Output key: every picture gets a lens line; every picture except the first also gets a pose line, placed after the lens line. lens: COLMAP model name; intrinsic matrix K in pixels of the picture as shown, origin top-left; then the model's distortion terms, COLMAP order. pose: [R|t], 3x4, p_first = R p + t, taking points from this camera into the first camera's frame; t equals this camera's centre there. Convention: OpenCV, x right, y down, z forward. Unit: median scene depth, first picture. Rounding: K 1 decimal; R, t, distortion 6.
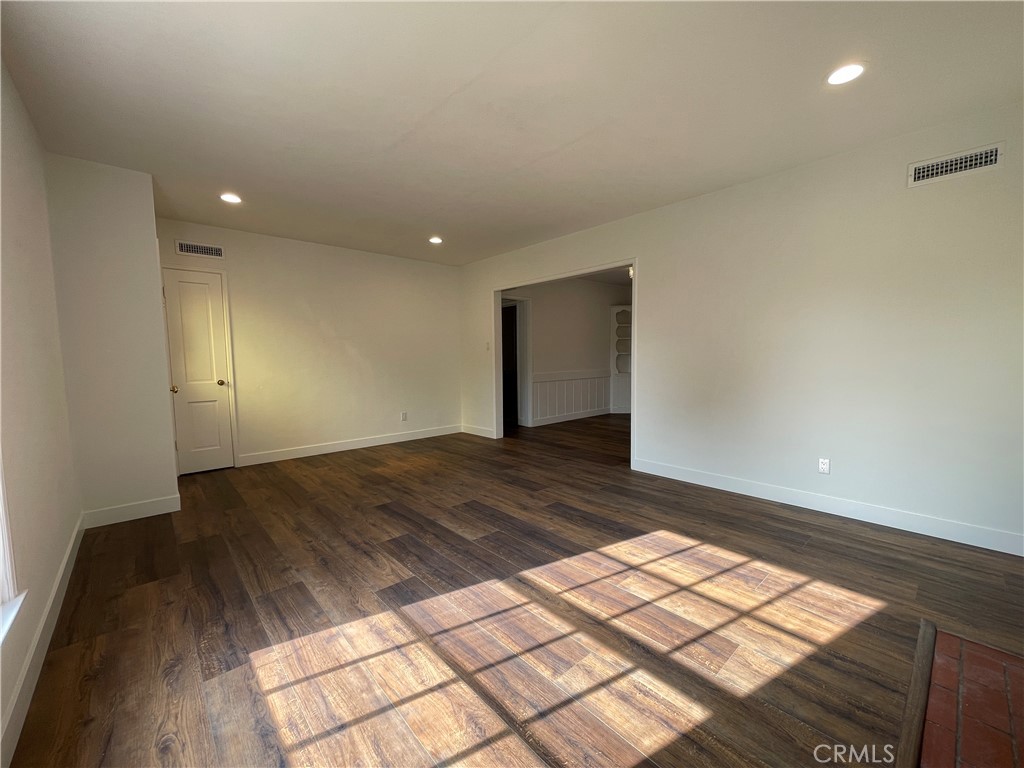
lens RADIAL K [[412.6, 0, 513.1], [0, 412.6, 387.8], [0, 0, 1]] dist [0.000912, 0.000627]
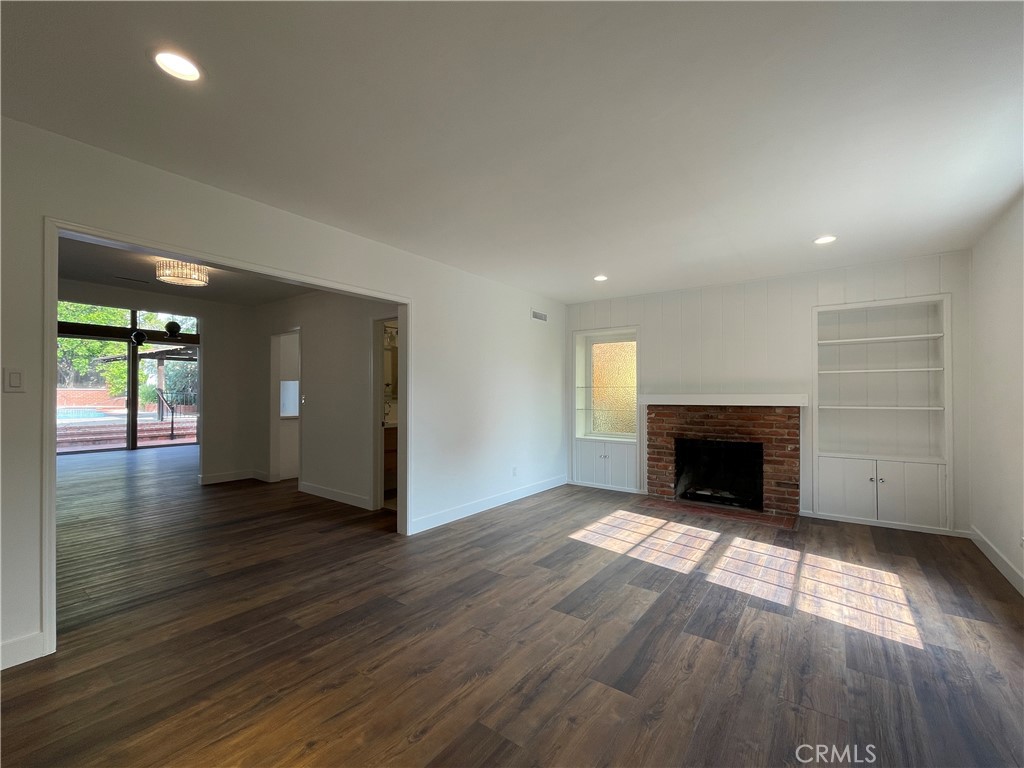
lens RADIAL K [[436.8, 0, 513.3], [0, 436.8, 390.2], [0, 0, 1]] dist [0.000732, 0.001555]
pose [[-0.201059, 0.019783, 0.979379, -0.995234], [0.076406, 0.997067, -0.004455, -0.131186], [-0.976595, 0.073935, -0.201980, 1.413743]]
